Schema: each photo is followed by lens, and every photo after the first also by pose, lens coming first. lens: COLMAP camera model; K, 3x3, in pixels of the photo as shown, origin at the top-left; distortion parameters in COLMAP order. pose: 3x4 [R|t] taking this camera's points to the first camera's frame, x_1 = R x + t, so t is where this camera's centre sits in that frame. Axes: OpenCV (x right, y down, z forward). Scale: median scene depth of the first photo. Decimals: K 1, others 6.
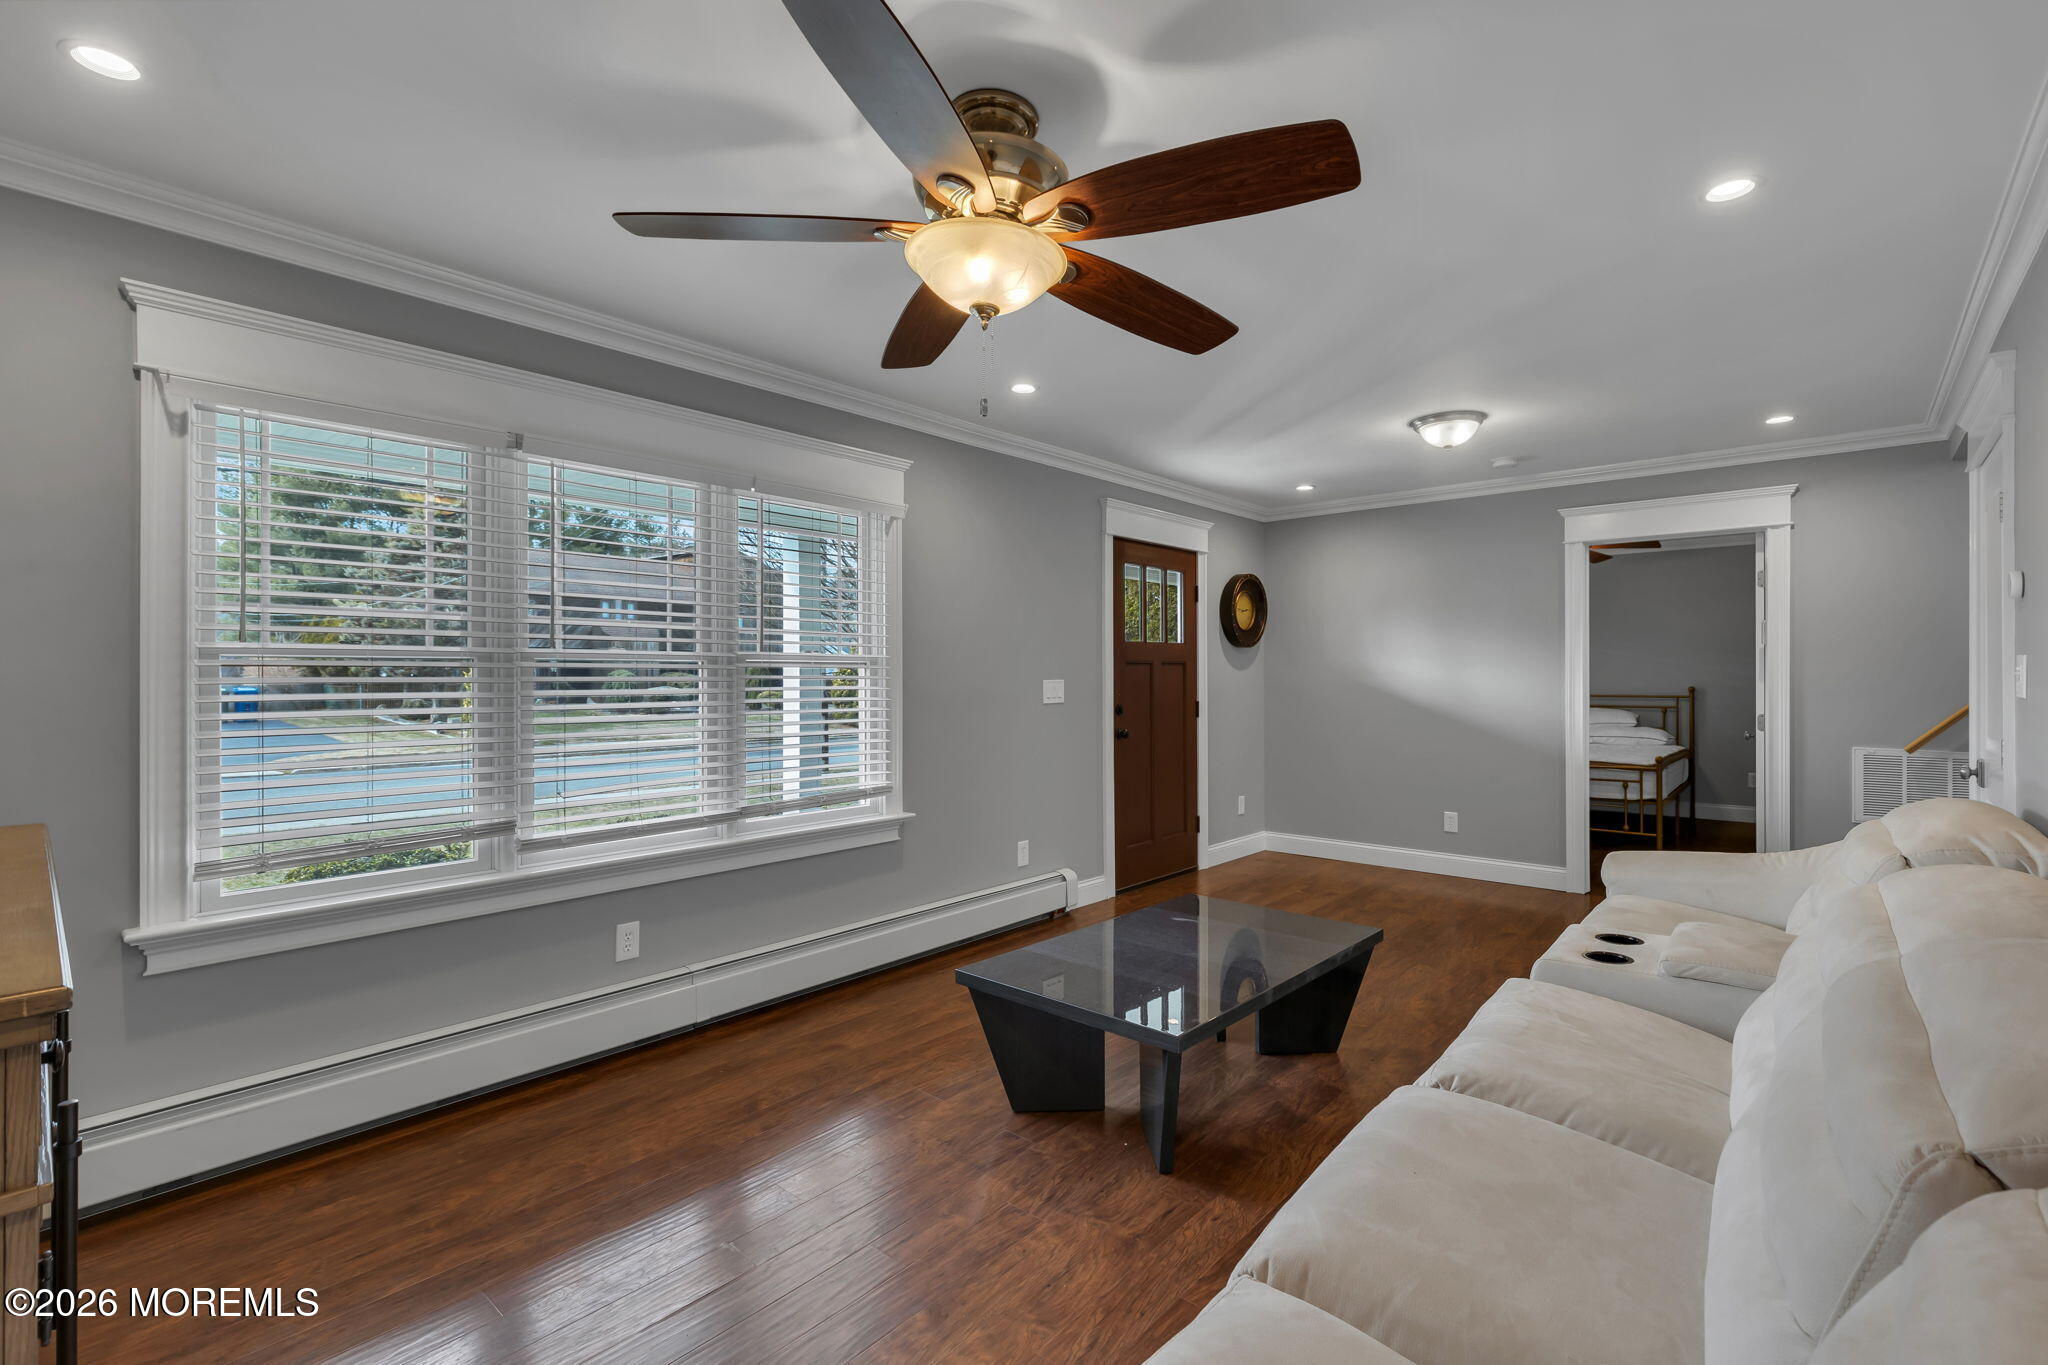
lens RADIAL K [[927.5, 0, 1023.4], [0, 927.5, 678.1], [0, 0, 1]] dist [0.008163, -0.000115]
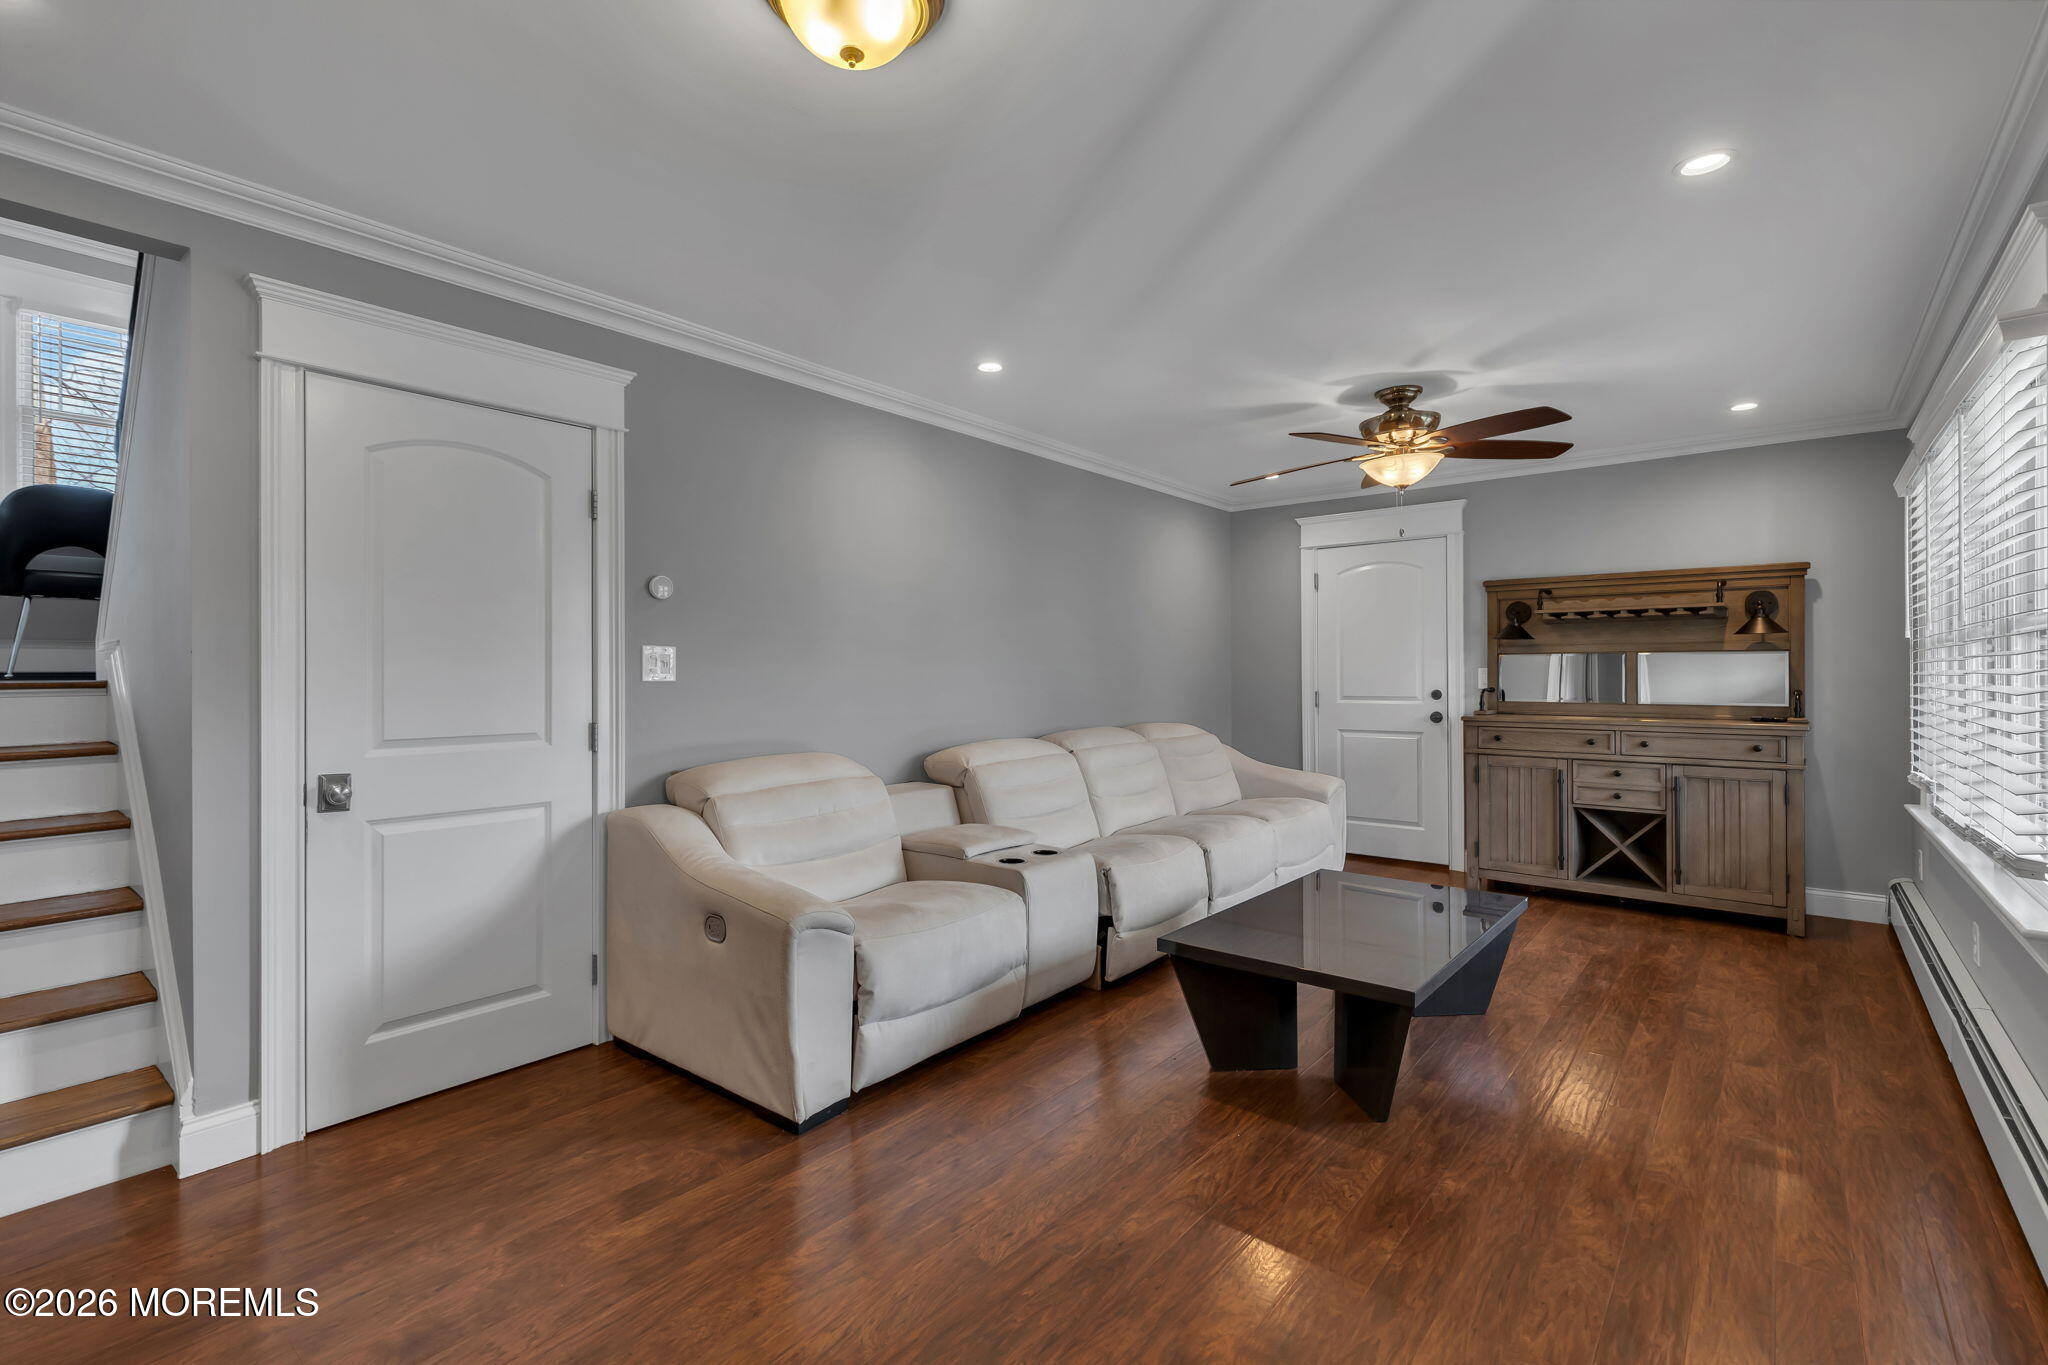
lens RADIAL K [[917.7, 0, 1018.5], [0, 917.7, 663.4], [0, 0, 1]] dist [0.004359, -0.000010]
pose [[-0.999616, 0.011795, -0.025072, 0.521248], [0.012214, 0.999787, -0.016611, 0.009072], [0.024871, -0.016911, -0.999548, 1.821787]]
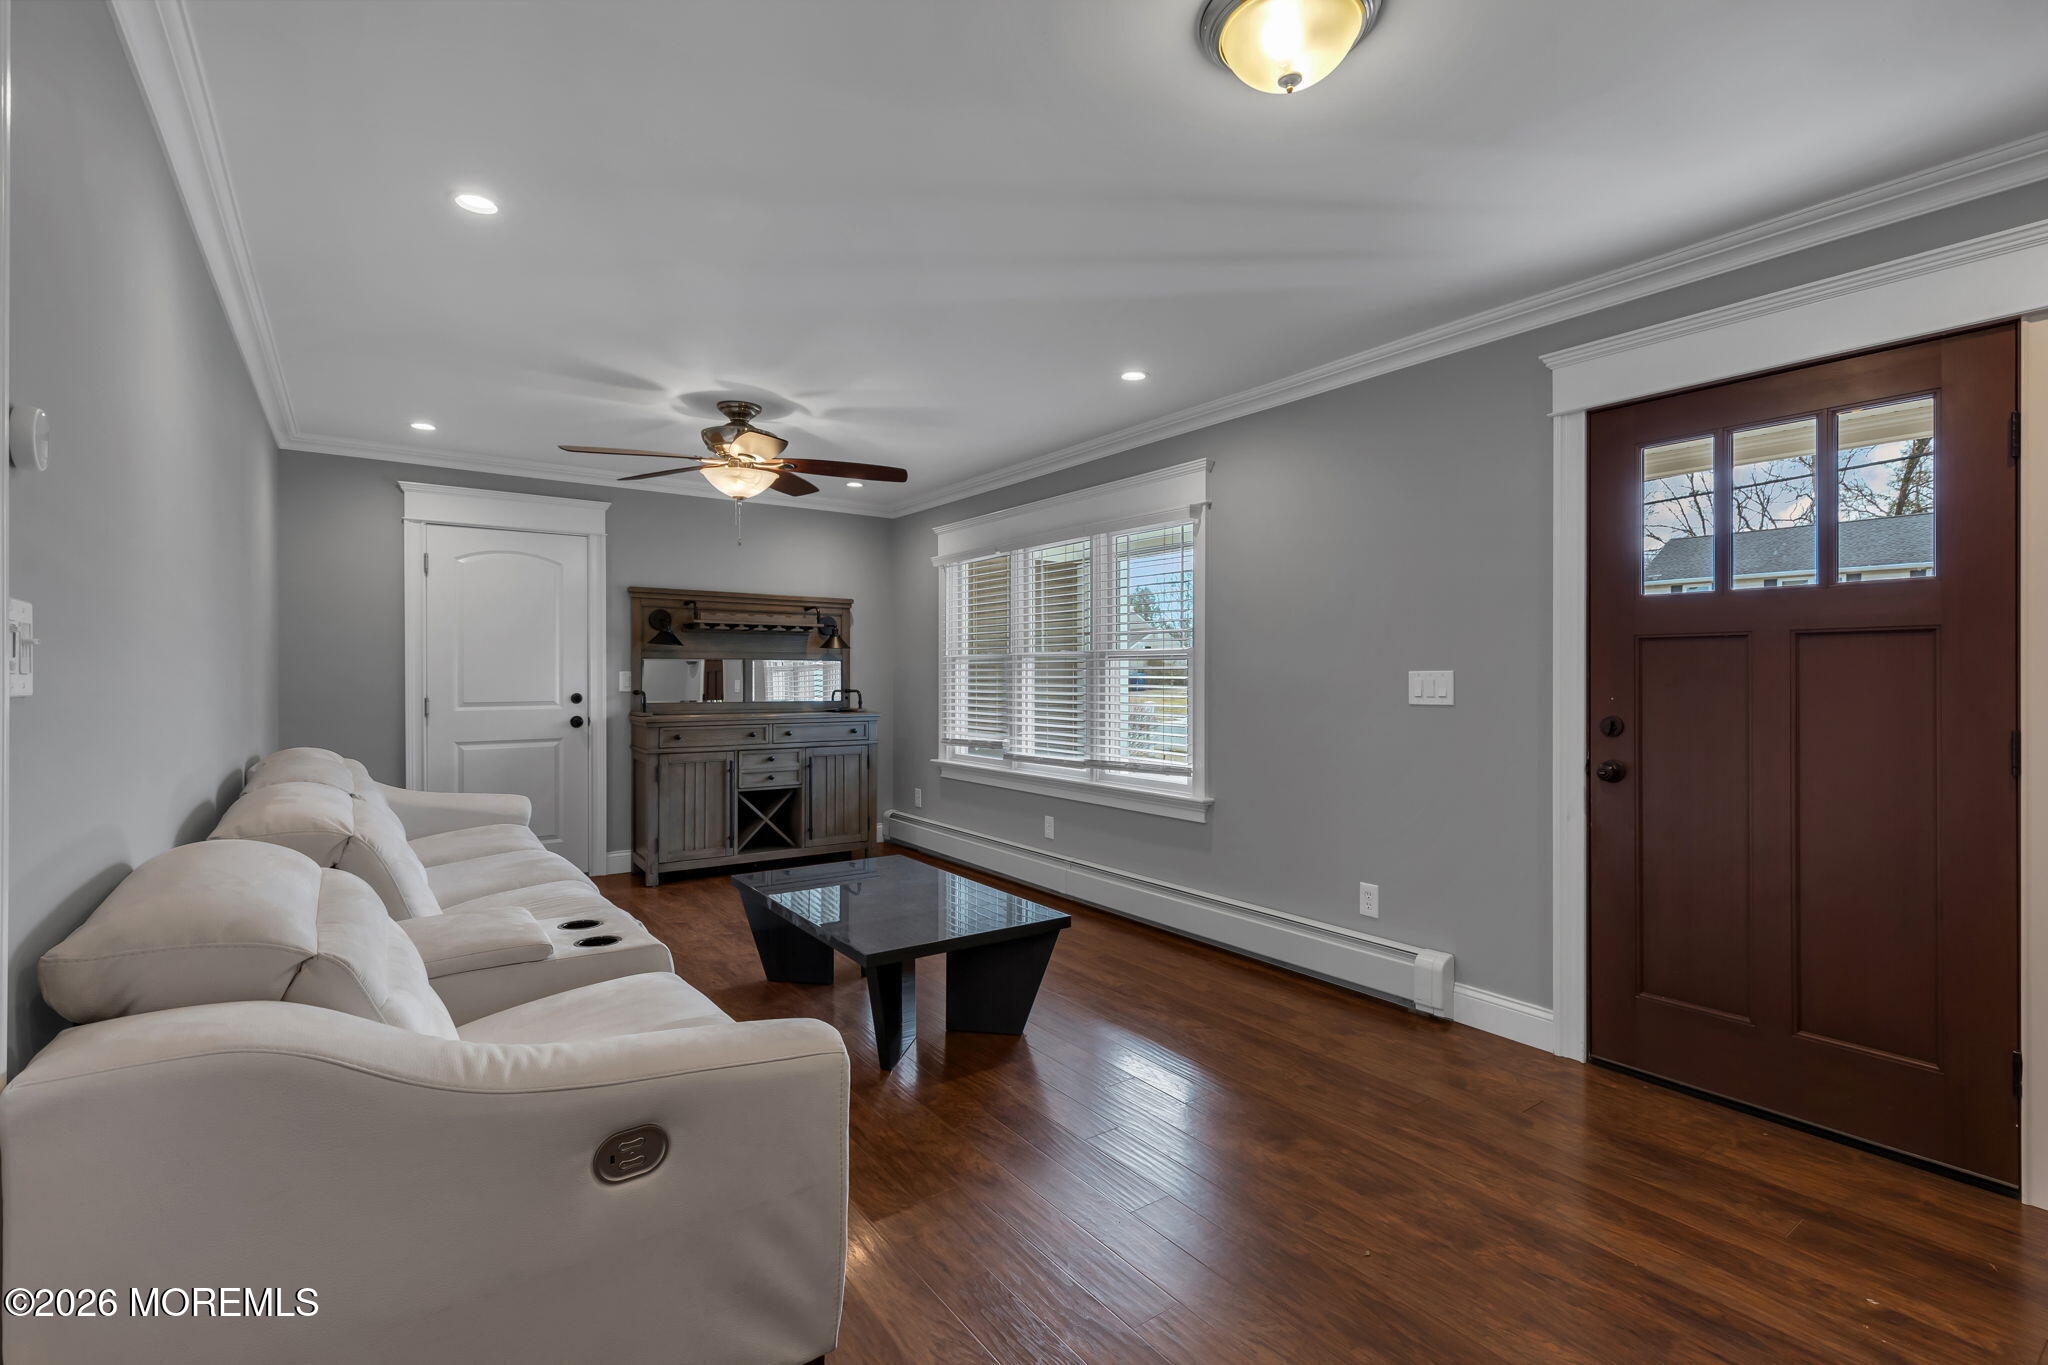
lens RADIAL K [[922.2, 0, 1029.2], [0, 922.2, 673.9], [0, 0, 1]] dist [0.001749, 0.000331]
pose [[-0.233410, 0.008490, -0.972341, 1.141748], [0.005561, 0.999957, 0.007396, -0.003679], [0.972362, -0.003680, -0.233447, 1.296673]]
